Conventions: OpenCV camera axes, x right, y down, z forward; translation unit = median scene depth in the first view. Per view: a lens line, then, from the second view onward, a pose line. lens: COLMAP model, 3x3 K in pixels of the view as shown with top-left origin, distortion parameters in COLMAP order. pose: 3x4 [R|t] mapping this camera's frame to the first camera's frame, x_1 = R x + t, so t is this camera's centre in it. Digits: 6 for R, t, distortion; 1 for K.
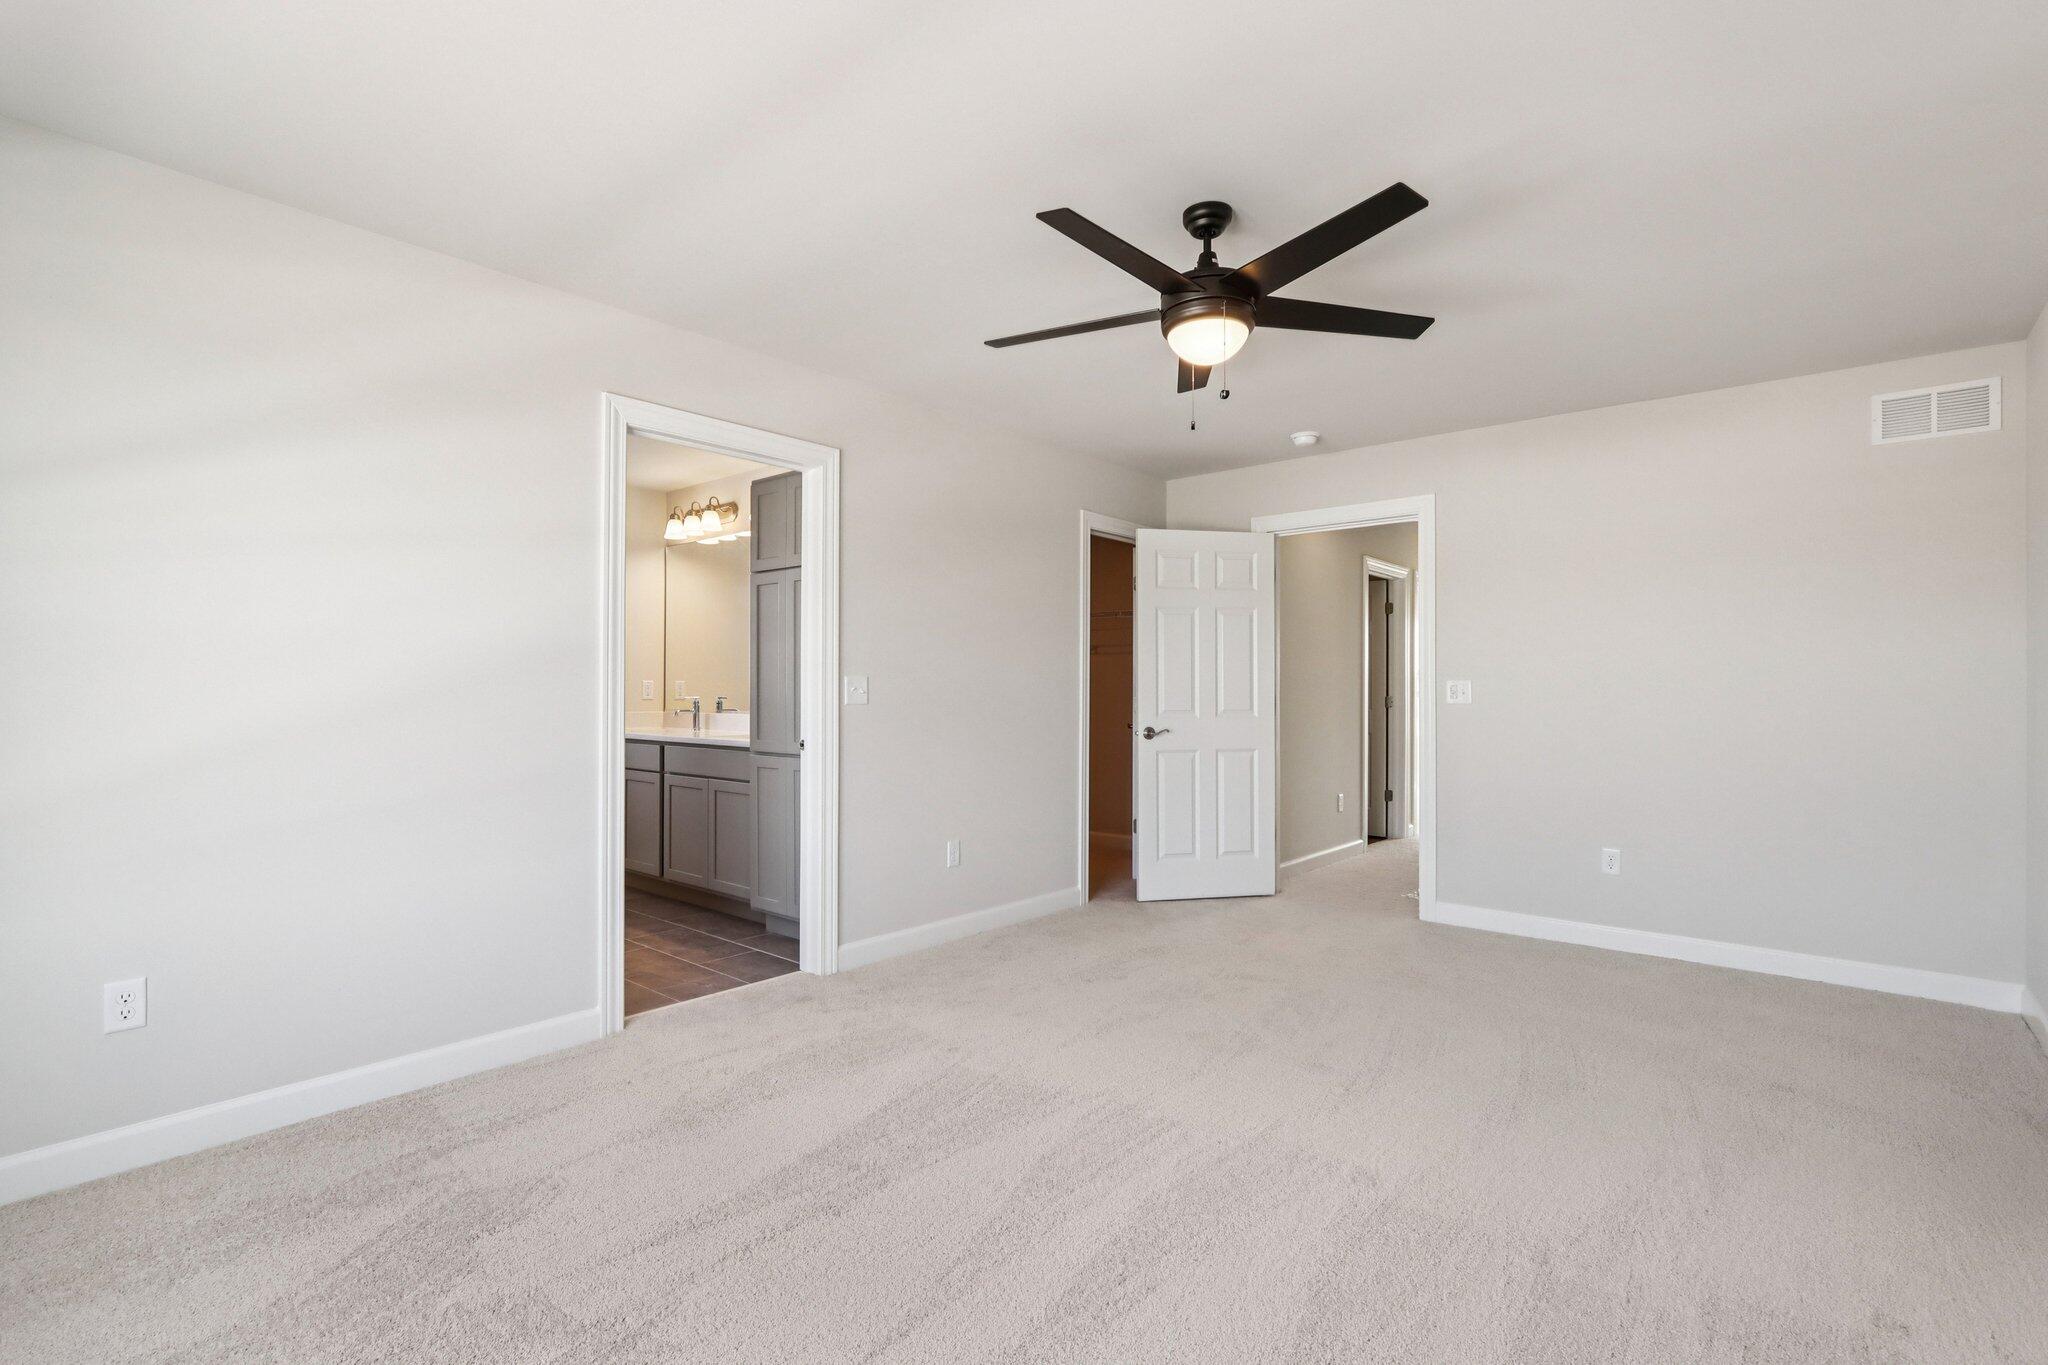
lens RADIAL K [[949.0, 0, 1006.1], [0, 949.0, 691.5], [0, 0, 1]] dist [-0.018719, 0.000348]
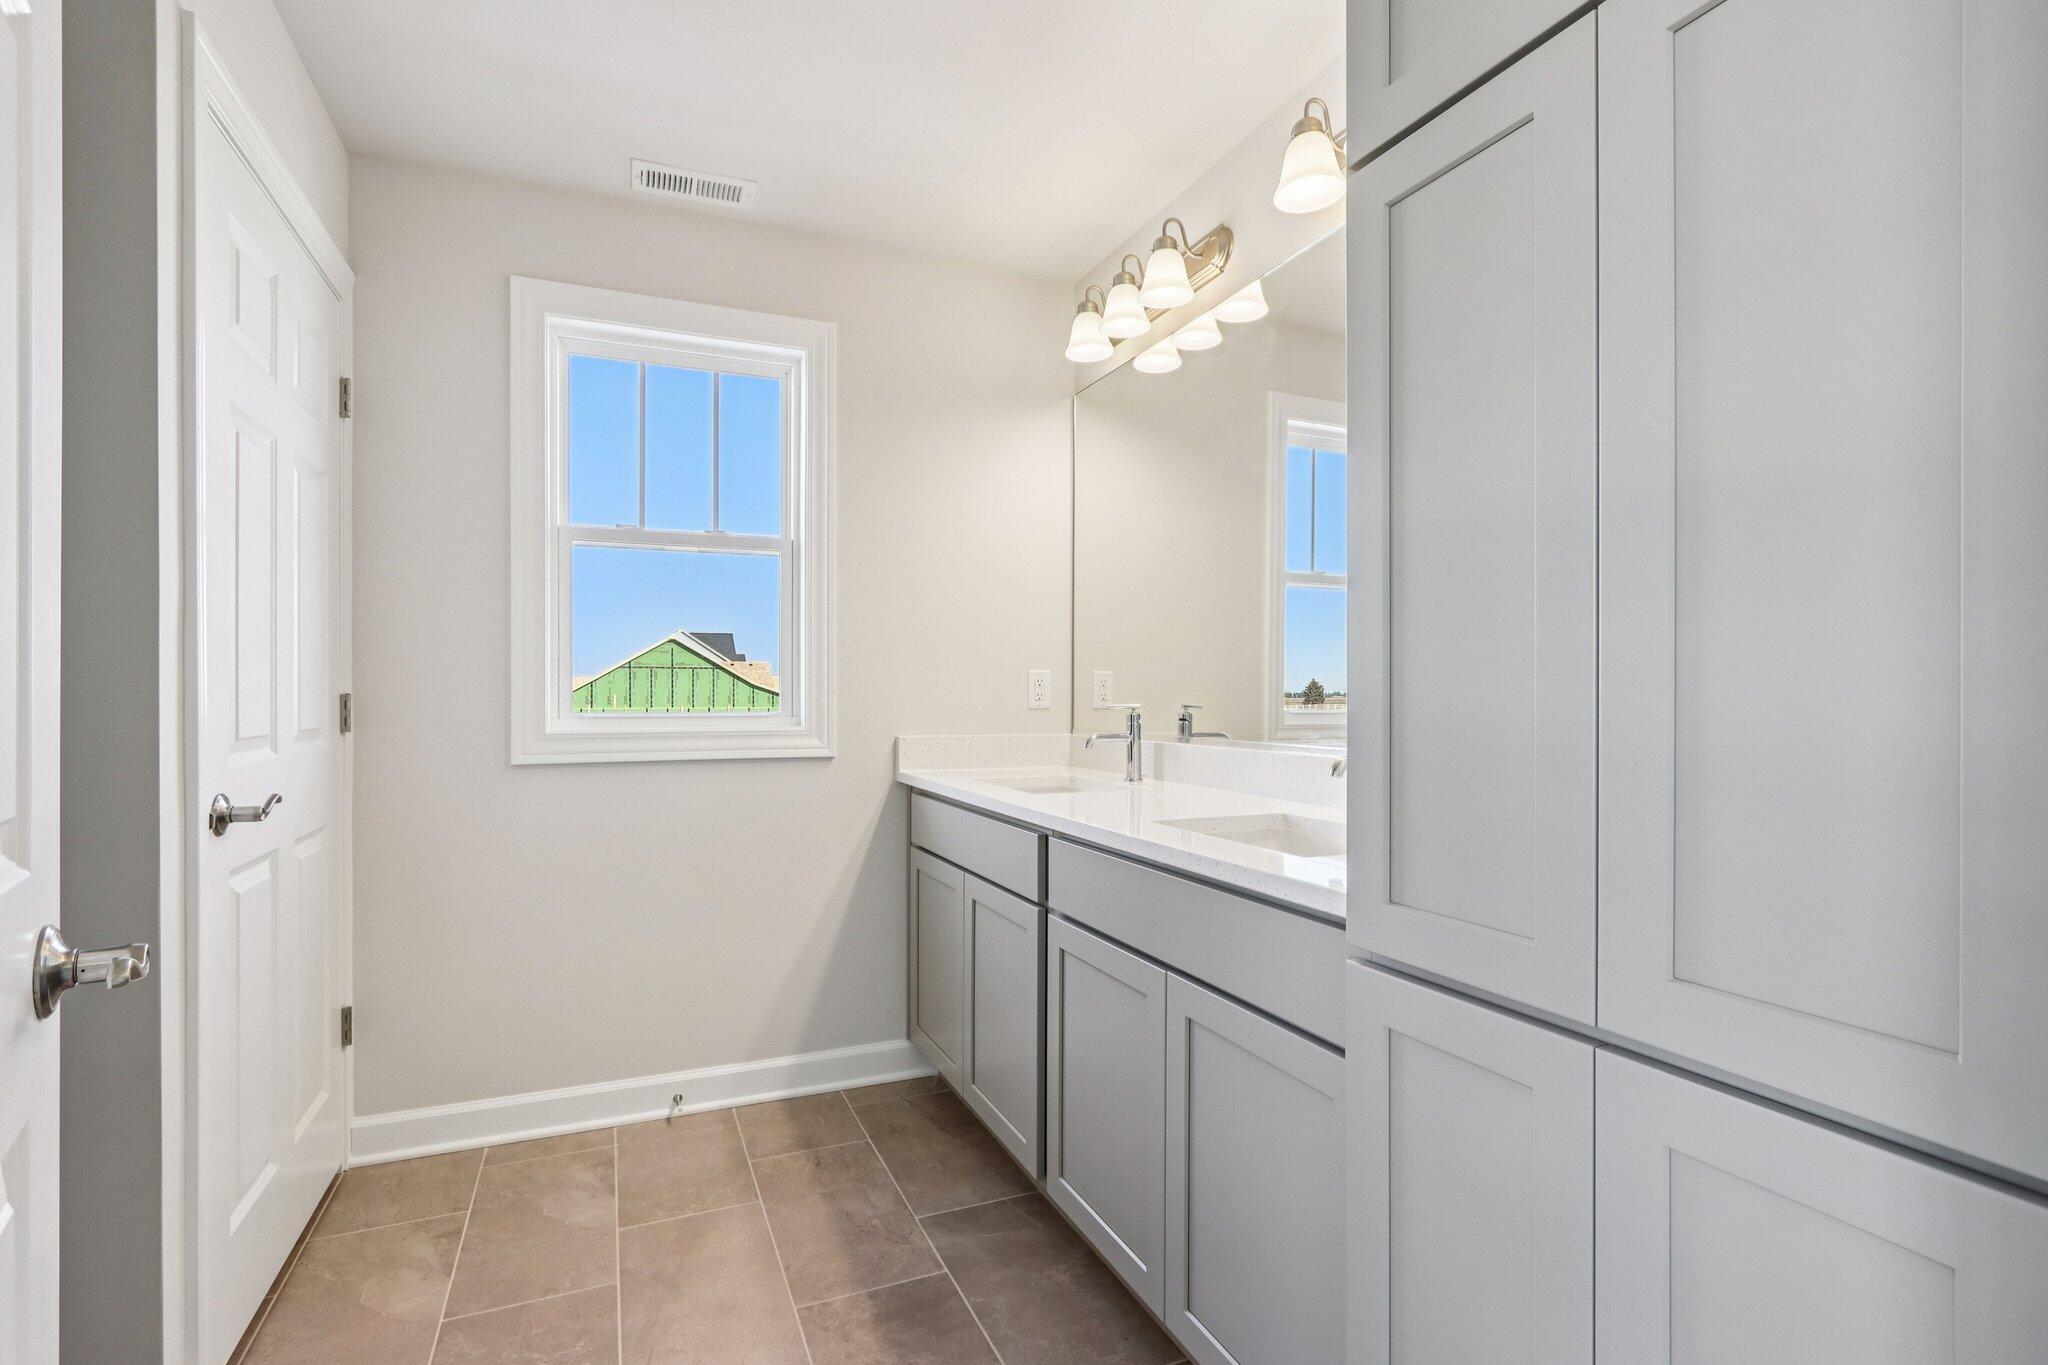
lens RADIAL K [[949.0, 0, 1006.1], [0, 949.0, 691.5], [0, 0, 1]] dist [-0.018719, 0.000348]
pose [[0.899954, -0.002967, -0.435975, -0.180190], [-0.000747, 0.999965, -0.008349, 0.003552], [0.435985, 0.007840, 0.899920, 0.552513]]
